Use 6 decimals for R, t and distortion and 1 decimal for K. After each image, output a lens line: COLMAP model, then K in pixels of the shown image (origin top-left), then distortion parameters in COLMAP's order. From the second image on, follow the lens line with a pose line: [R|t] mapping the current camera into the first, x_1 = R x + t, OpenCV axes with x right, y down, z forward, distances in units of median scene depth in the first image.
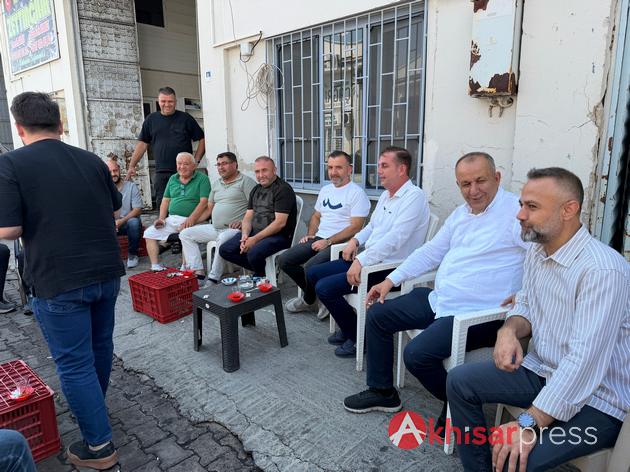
lens RADIAL K [[449.4, 0, 316.5], [0, 449.4, 245.0], [0, 0, 1]] dist [0.053976, -0.067207]
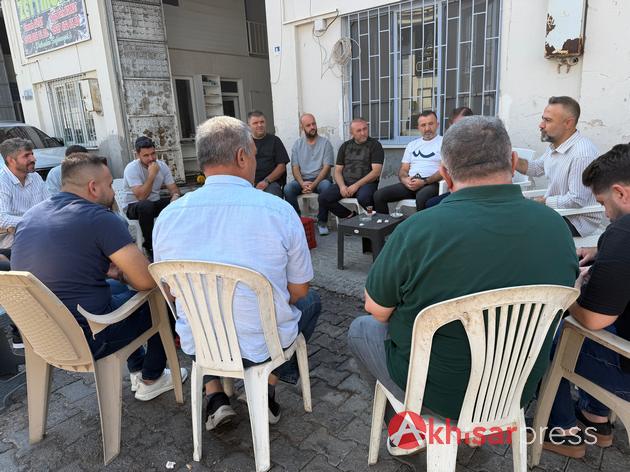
lens RADIAL K [[449.4, 0, 316.5], [0, 449.4, 245.0], [0, 0, 1]] dist [0.053976, -0.067207]
pose [[0.993879, -0.069623, 0.085775, -0.179669], [0.065423, 0.996561, 0.050849, 0.037799], [-0.089021, -0.044926, 0.995016, -0.099555]]
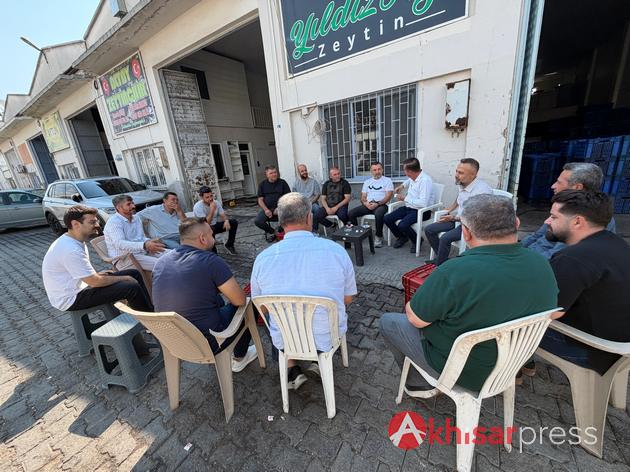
lens RADIAL K [[256.0, 0, 312.1], [0, 256.0, 239.1], [0, 0, 1]] dist [0.001020, -0.000098]
pose [[0.977317, -0.142363, 0.156797, -0.222861], [0.129190, 0.987411, 0.091267, 0.001721], [-0.167816, -0.068940, 0.983405, -0.060785]]
